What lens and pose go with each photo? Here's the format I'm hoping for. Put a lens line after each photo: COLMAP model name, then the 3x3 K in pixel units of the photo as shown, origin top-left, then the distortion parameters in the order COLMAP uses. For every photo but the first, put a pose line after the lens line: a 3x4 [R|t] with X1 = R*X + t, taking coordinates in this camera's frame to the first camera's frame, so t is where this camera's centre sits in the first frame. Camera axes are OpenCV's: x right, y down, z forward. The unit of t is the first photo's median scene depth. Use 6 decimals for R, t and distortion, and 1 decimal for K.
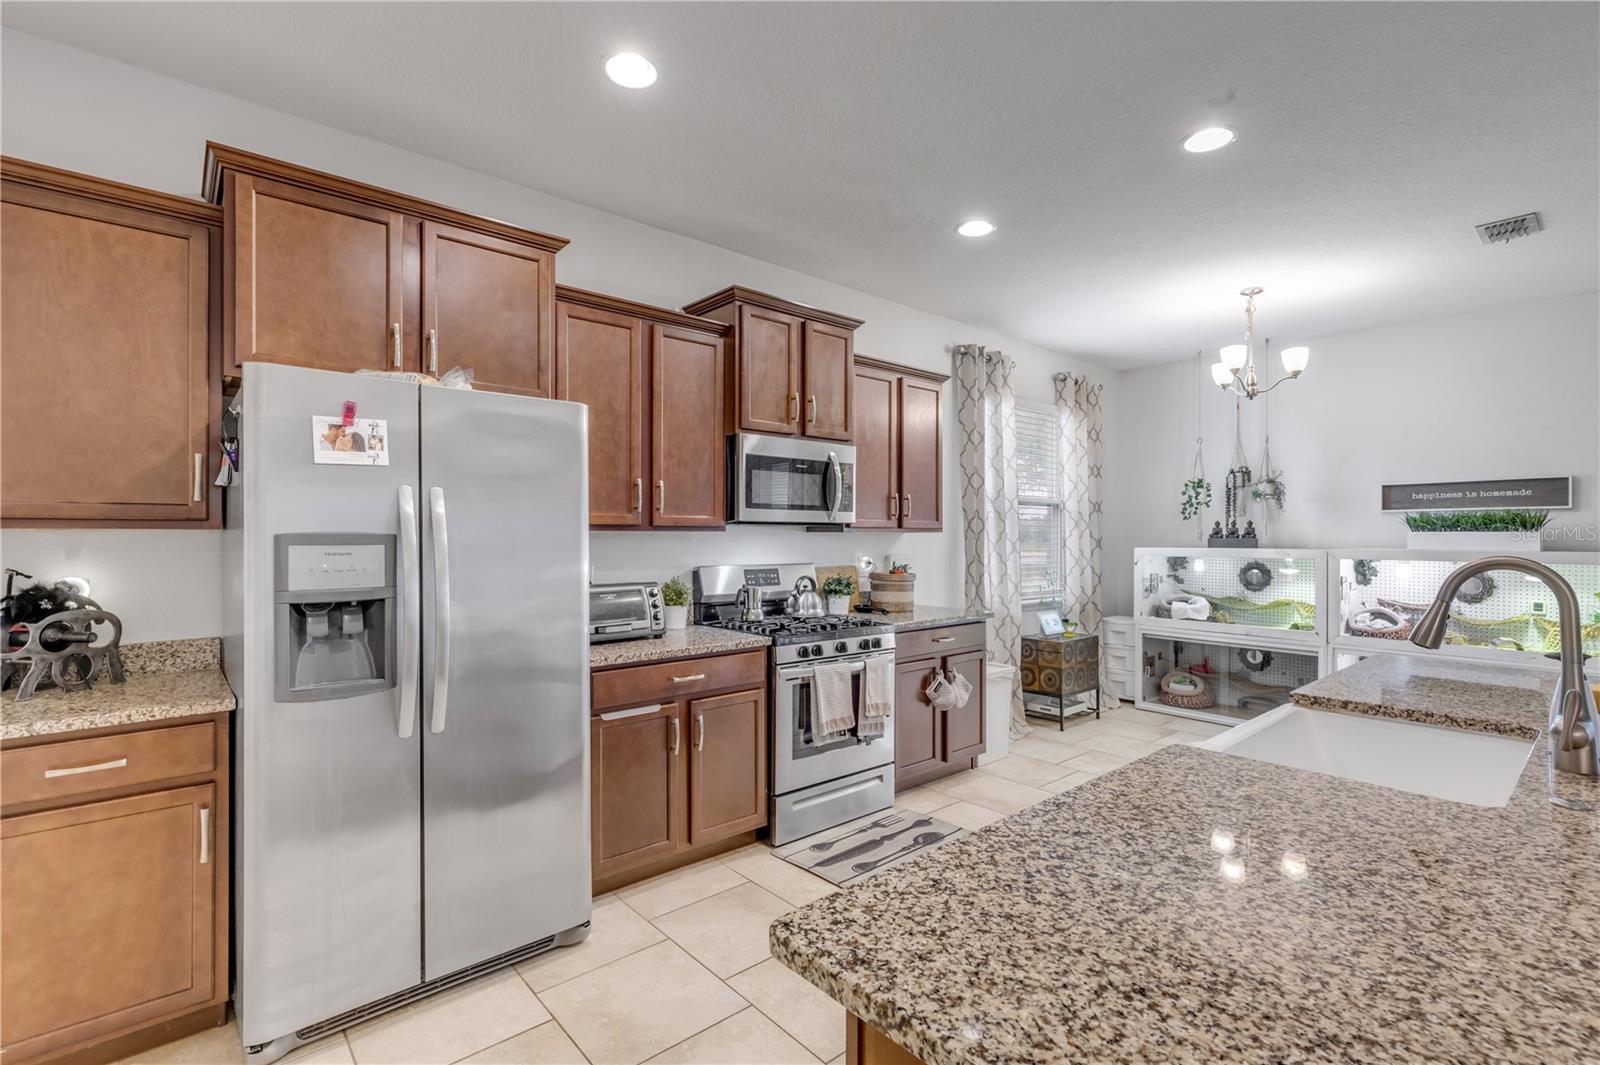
lens RADIAL K [[722.0, 0, 781.8], [0, 722.0, 543.6], [0, 0, 1]] dist [0.007893, -0.002199]
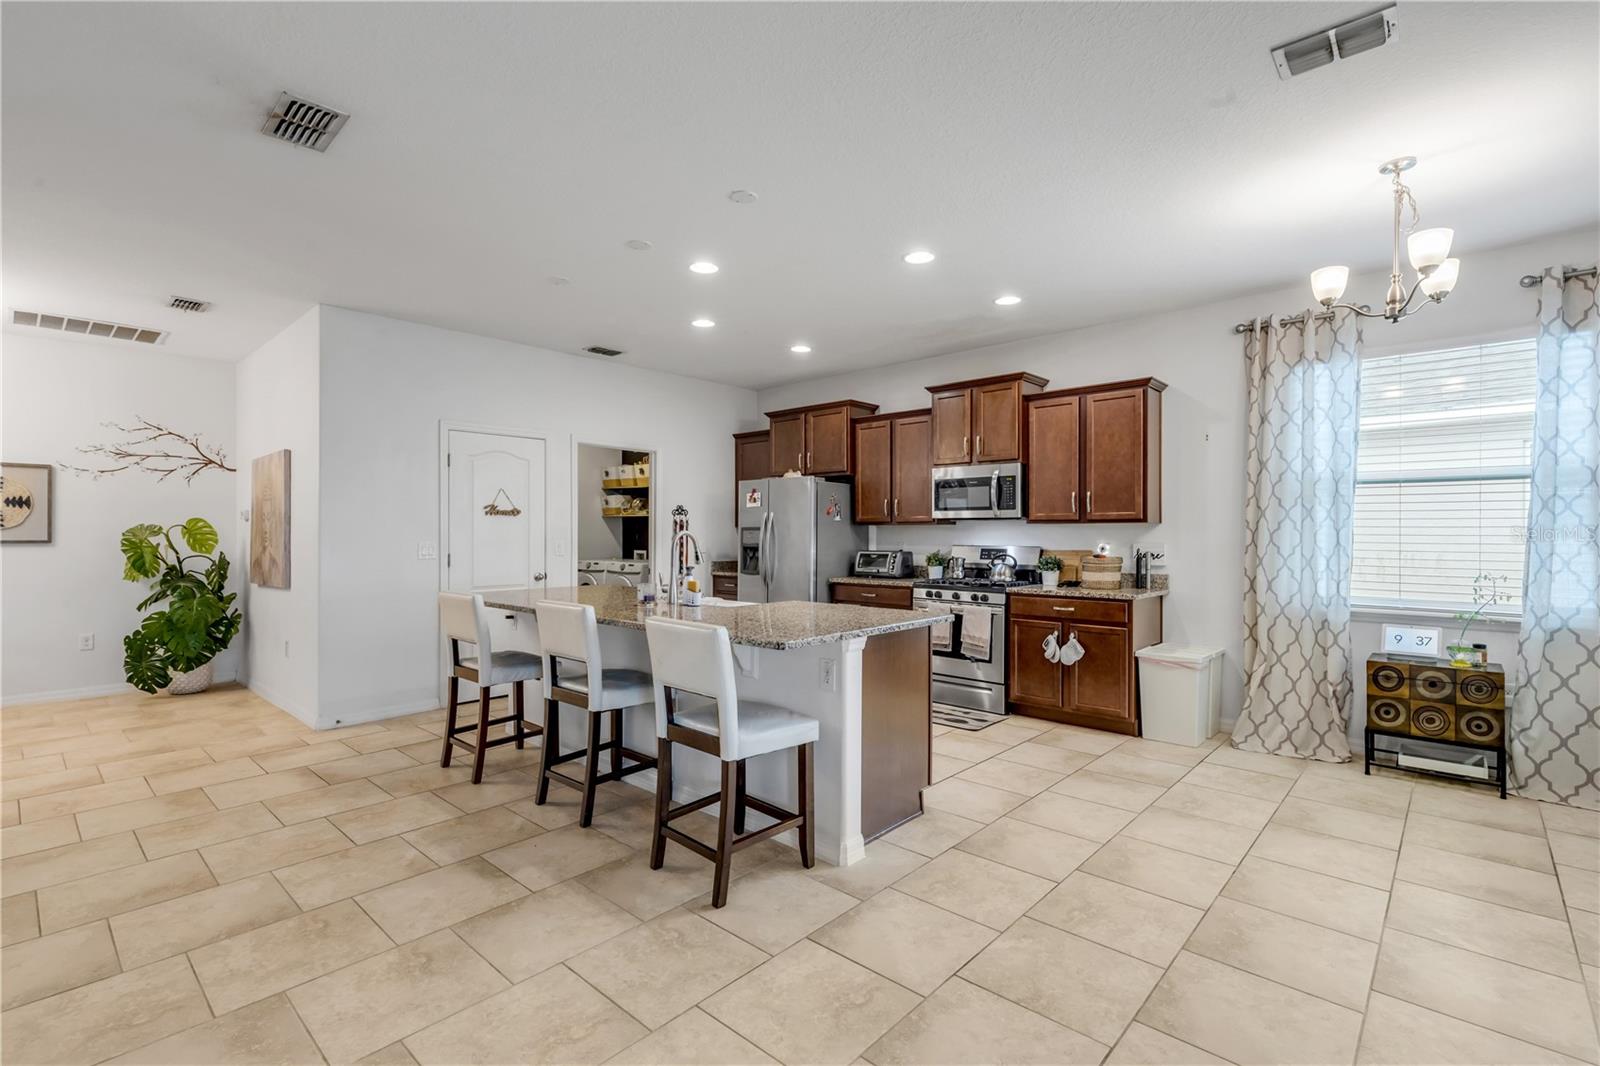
lens RADIAL K [[722.0, 0, 803.8], [0, 722.0, 543.7], [0, 0, 1]] dist [0.007893, -0.002199]
pose [[0.138348, 0.014320, -0.990280, 1.627911], [-0.009929, 0.999865, 0.013071, 0.010118], [0.990334, 0.008024, 0.138471, 0.443081]]
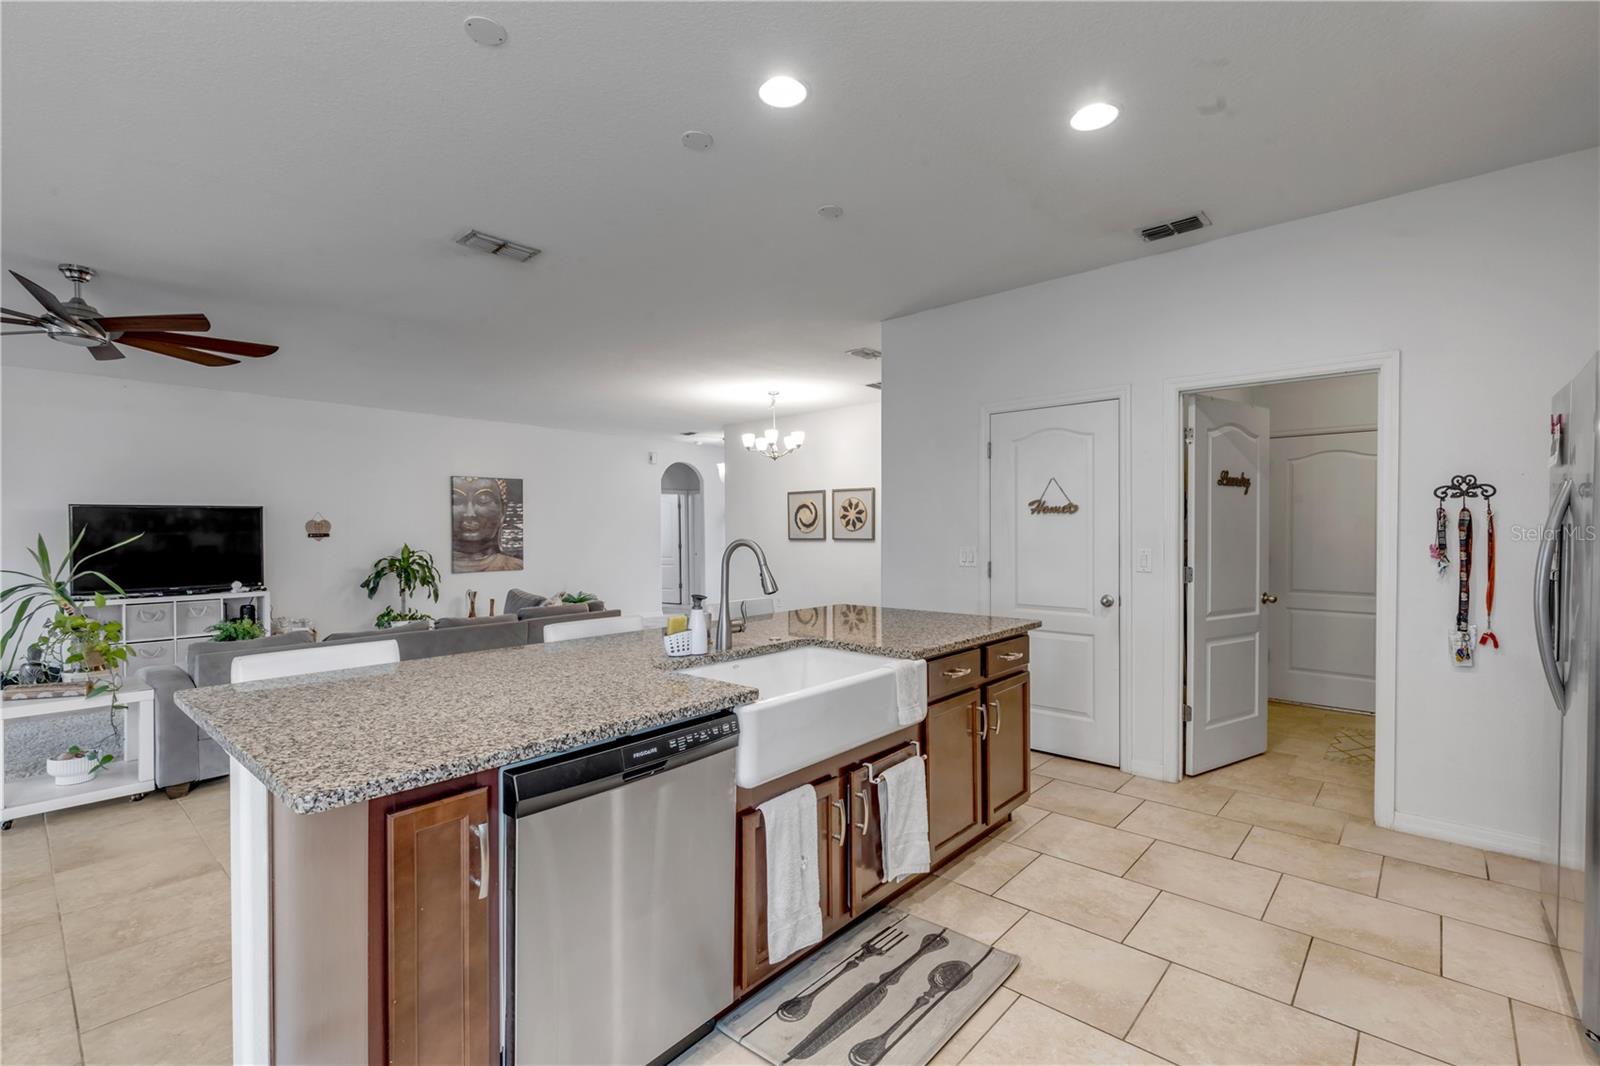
lens RADIAL K [[722.0, 0, 800.3], [0, 722.0, 534.1], [0, 0, 1]] dist [0.007893, -0.002199]
pose [[-0.990099, 0.003248, -0.140336, 0.472677], [0.001327, 0.999904, 0.013776, -0.008757], [0.140367, 0.013453, -0.990008, 1.167106]]
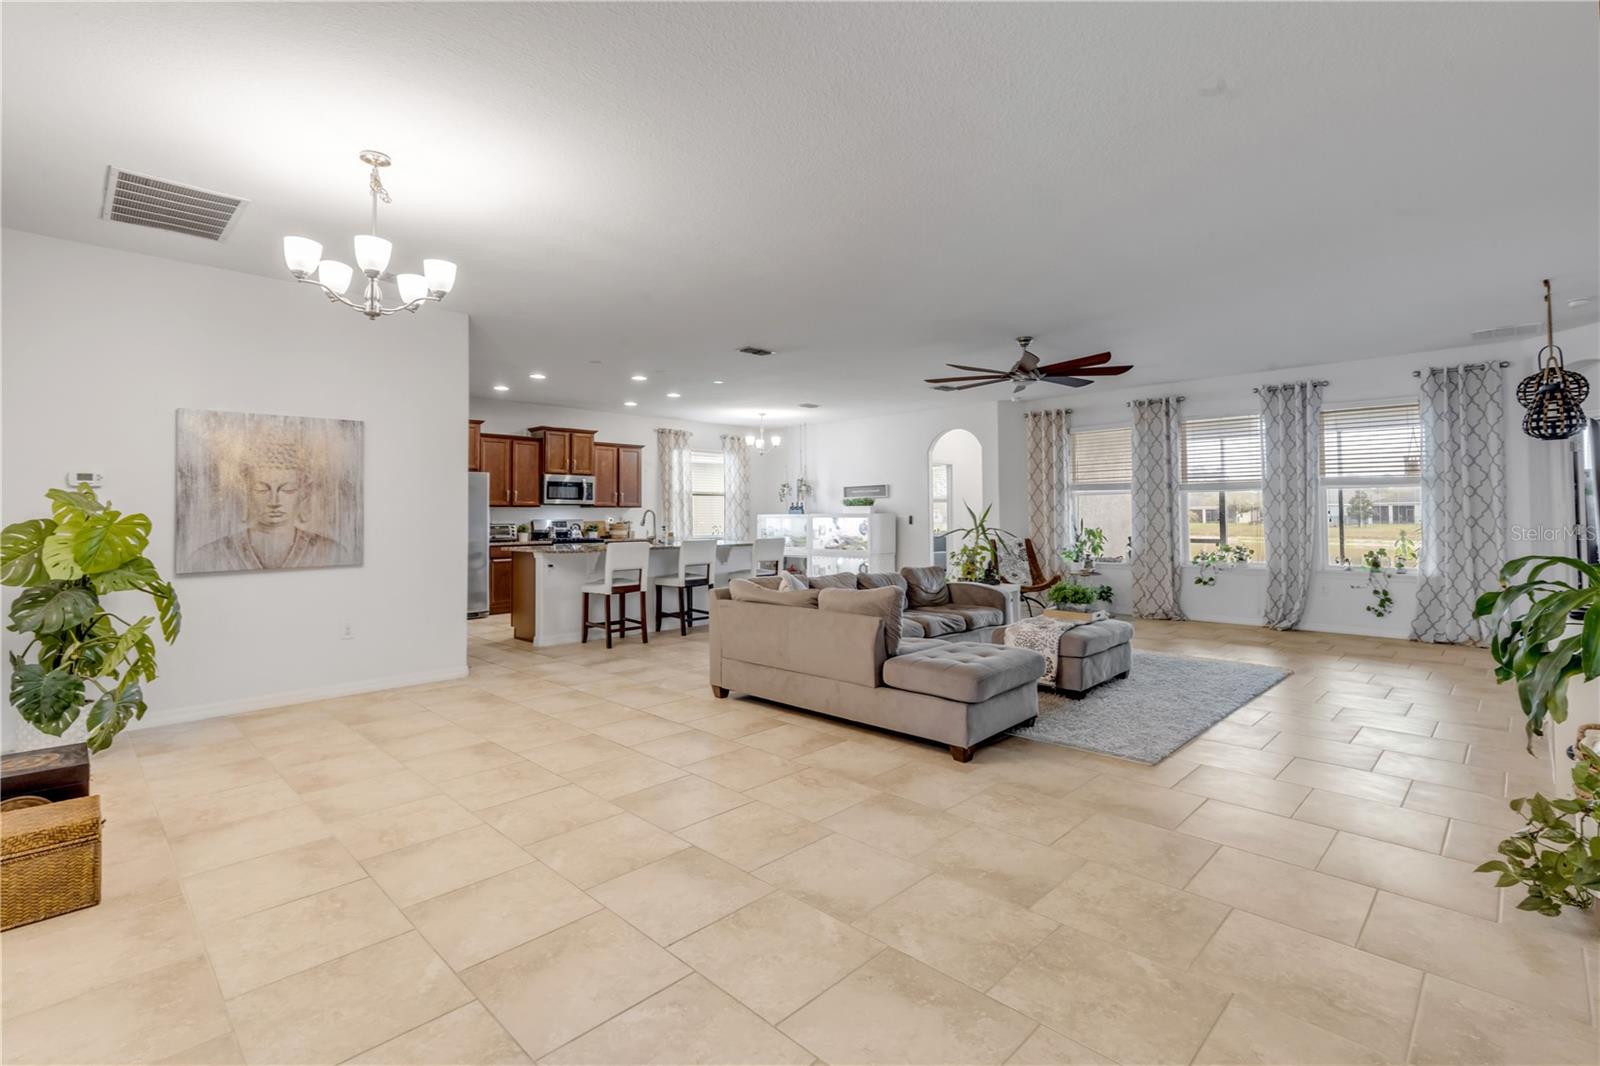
lens RADIAL K [[722.0, 0, 800.6], [0, 722.0, 516.4], [0, 0, 1]] dist [0.007893, -0.002199]
pose [[0.995475, -0.007104, 0.094755, 0.702237], [0.008091, 0.999917, -0.010041, 0.058377], [-0.094675, 0.010762, 0.995450, -2.042157]]
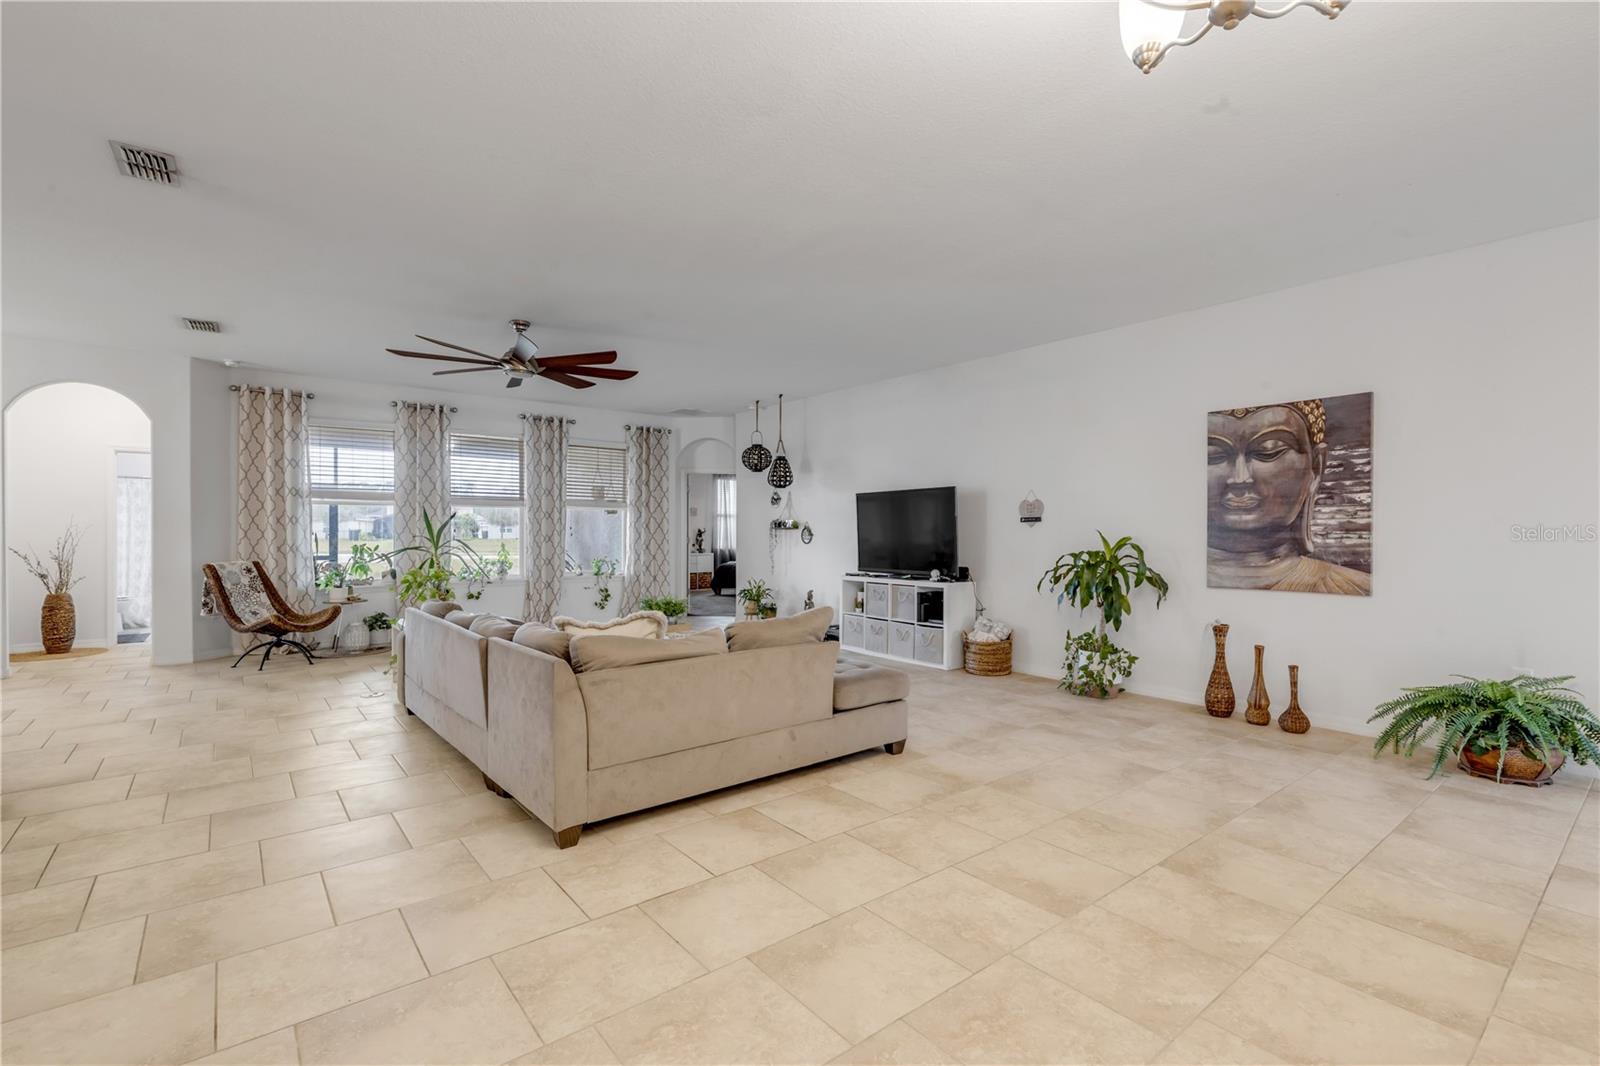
lens RADIAL K [[722.0, 0, 792.3], [0, 722.0, 526.3], [0, 0, 1]] dist [0.007893, -0.002199]
pose [[0.032370, 0.003251, 0.999471, -0.149523], [0.007171, 0.999968, -0.003484, 0.045201], [-0.999450, 0.007280, 0.032346, -0.854104]]
